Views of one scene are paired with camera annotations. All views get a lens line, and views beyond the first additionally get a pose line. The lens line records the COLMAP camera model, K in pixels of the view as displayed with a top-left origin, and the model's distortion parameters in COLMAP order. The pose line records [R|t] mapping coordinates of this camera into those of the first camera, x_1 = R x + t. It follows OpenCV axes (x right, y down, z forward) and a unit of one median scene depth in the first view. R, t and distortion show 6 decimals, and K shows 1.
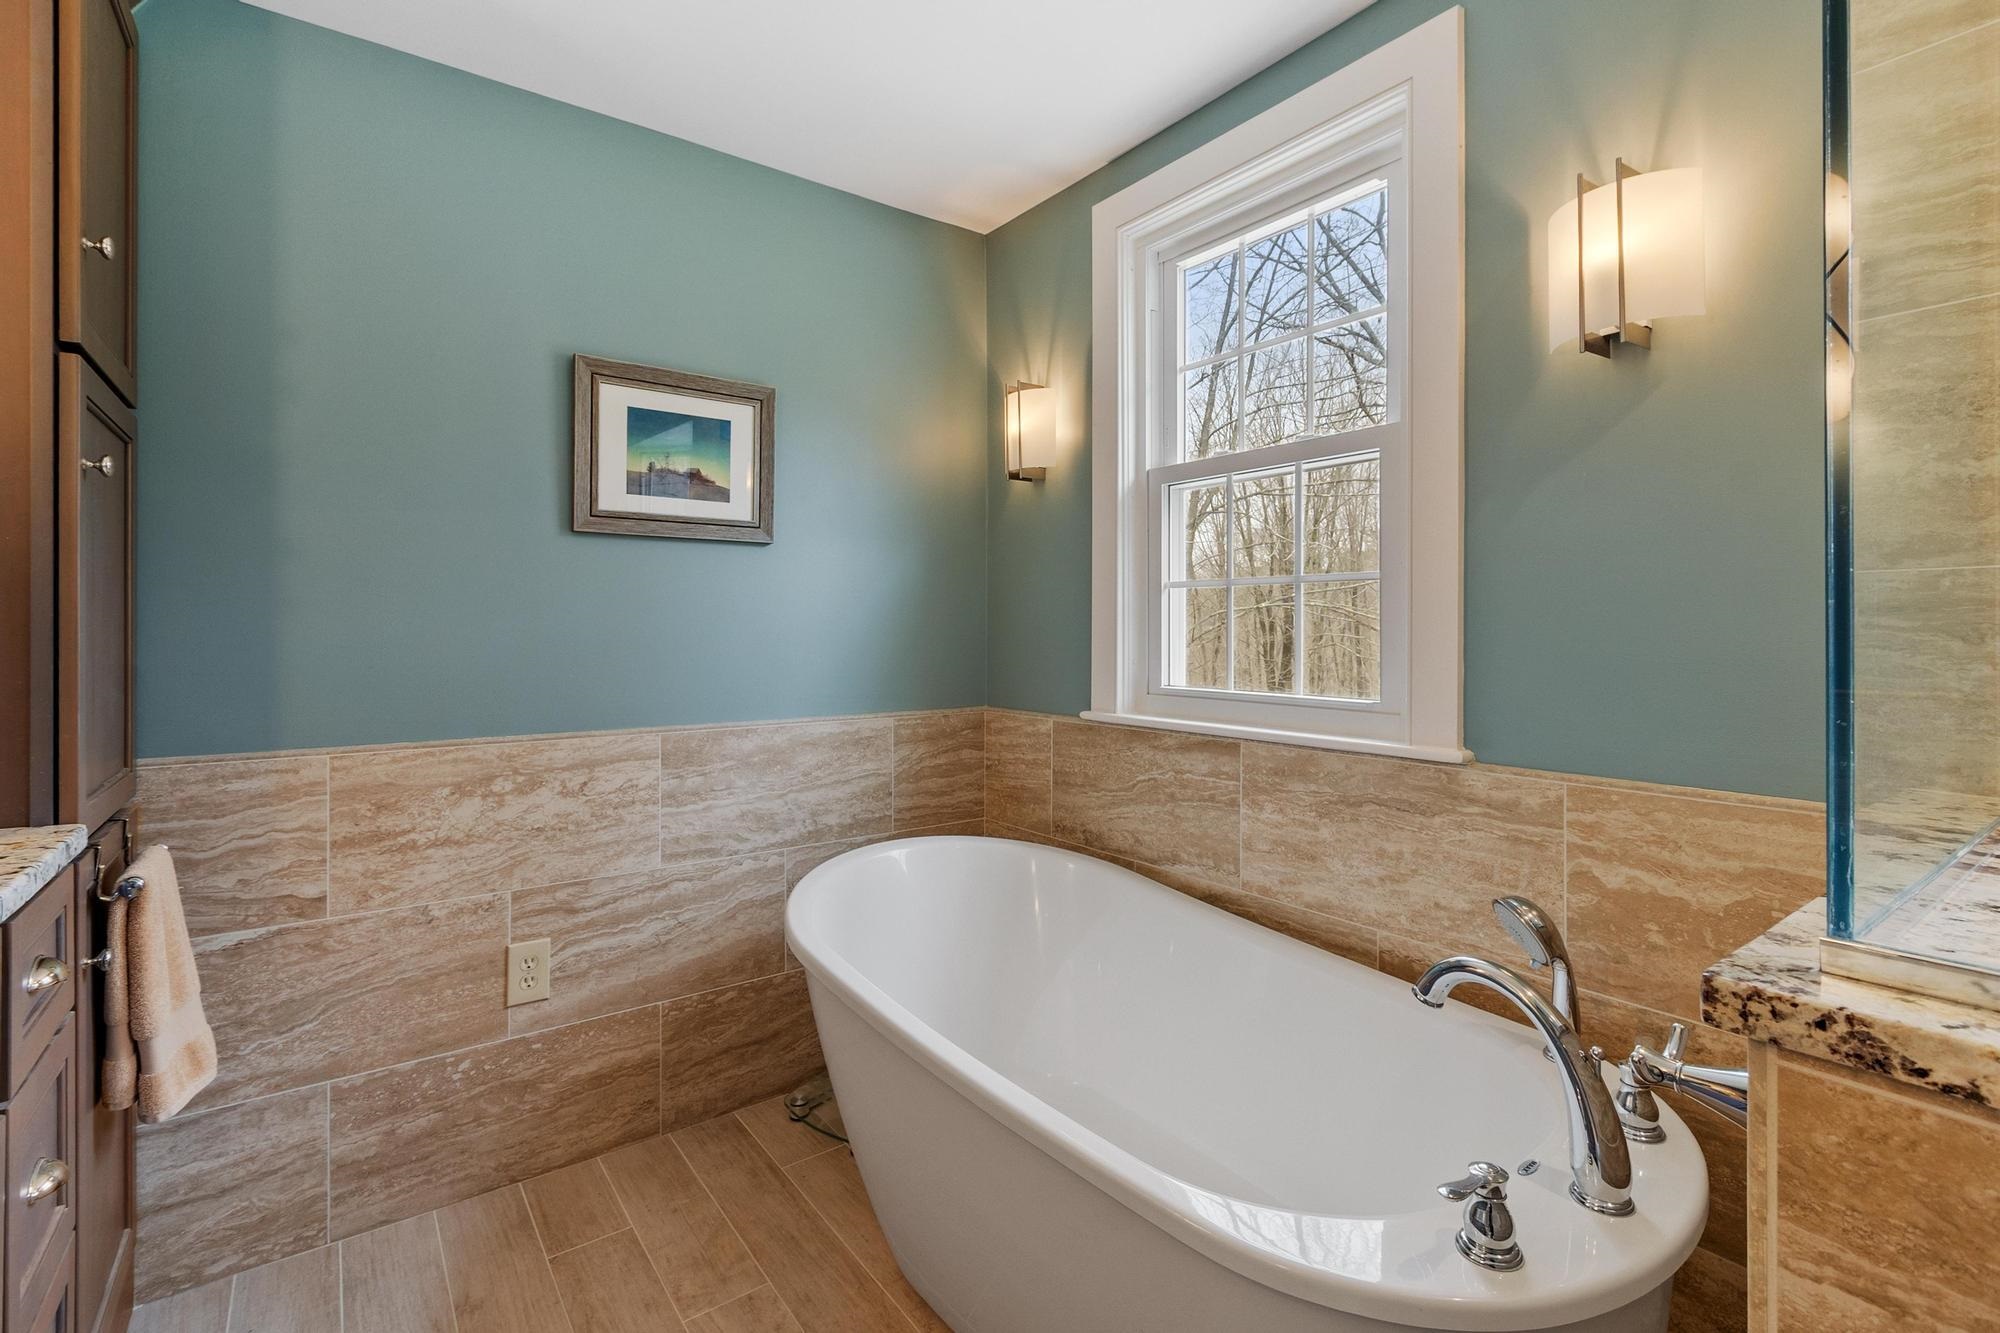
lens RADIAL K [[919.5, 0, 973.3], [0, 919.5, 622.9], [0, 0, 1]] dist [0.002323, 0.000218]
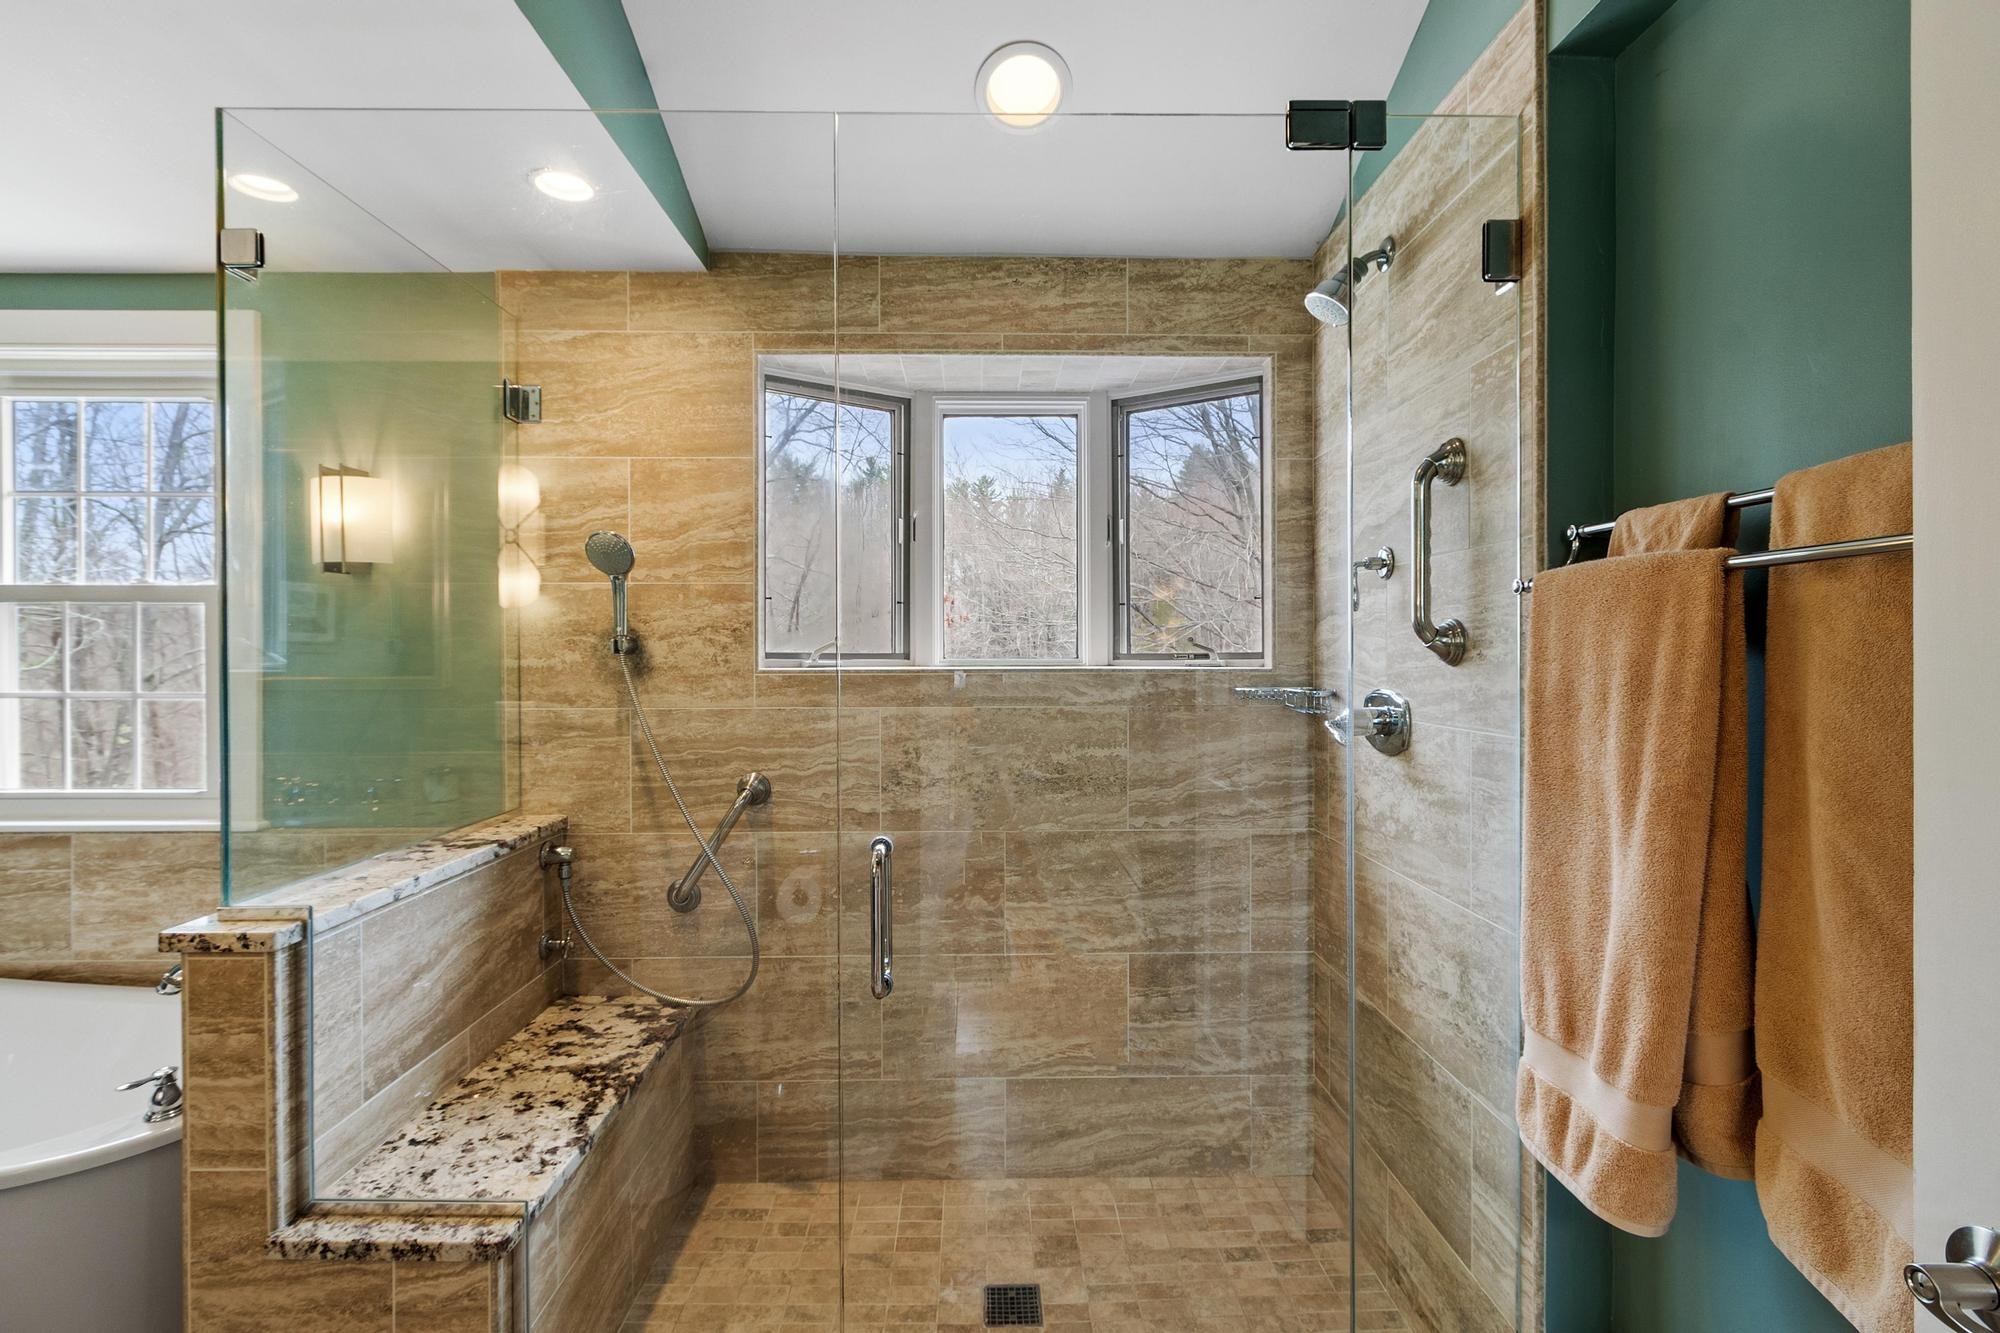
lens RADIAL K [[898.1, 0, 1004.4], [0, 898.1, 657.7], [0, 0, 1]] dist [0.000721, -0.000096]
pose [[0.564738, -0.004928, 0.825255, 0.016242], [-0.003960, 0.999954, 0.008681, -0.107255], [-0.825261, -0.008171, 0.564693, -0.606408]]
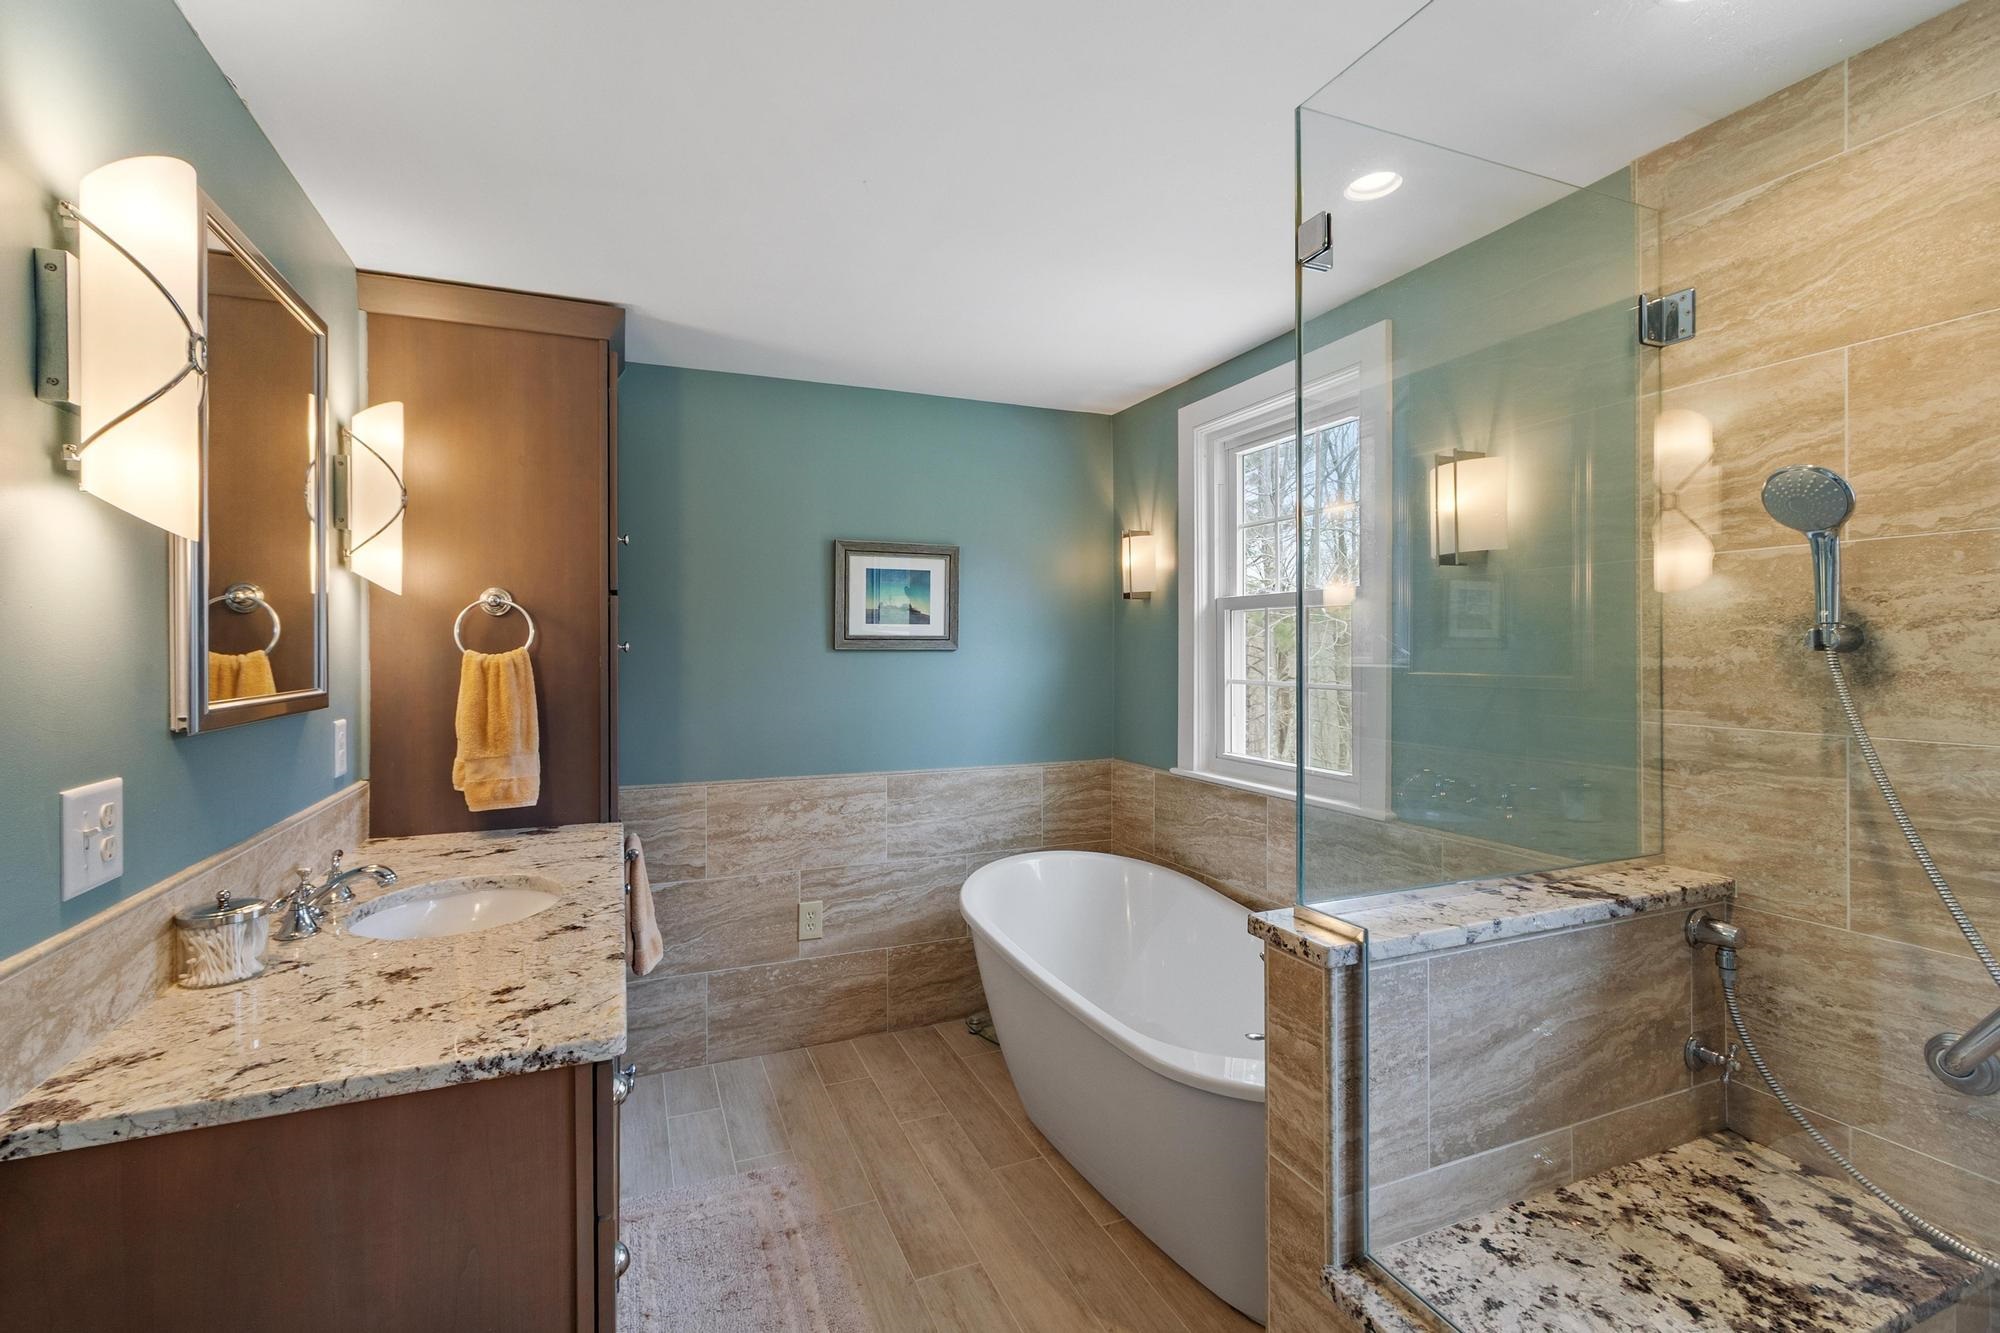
lens RADIAL K [[887.1, 0, 972.6], [0, 887.1, 648.7], [0, 0, 1]] dist [-0.000252, 0.000154]
pose [[0.972502, -0.000648, -0.232895, 0.158416], [0.002017, 0.999982, 0.005642, -0.107874], [0.232888, -0.005957, 0.972485, -0.445748]]
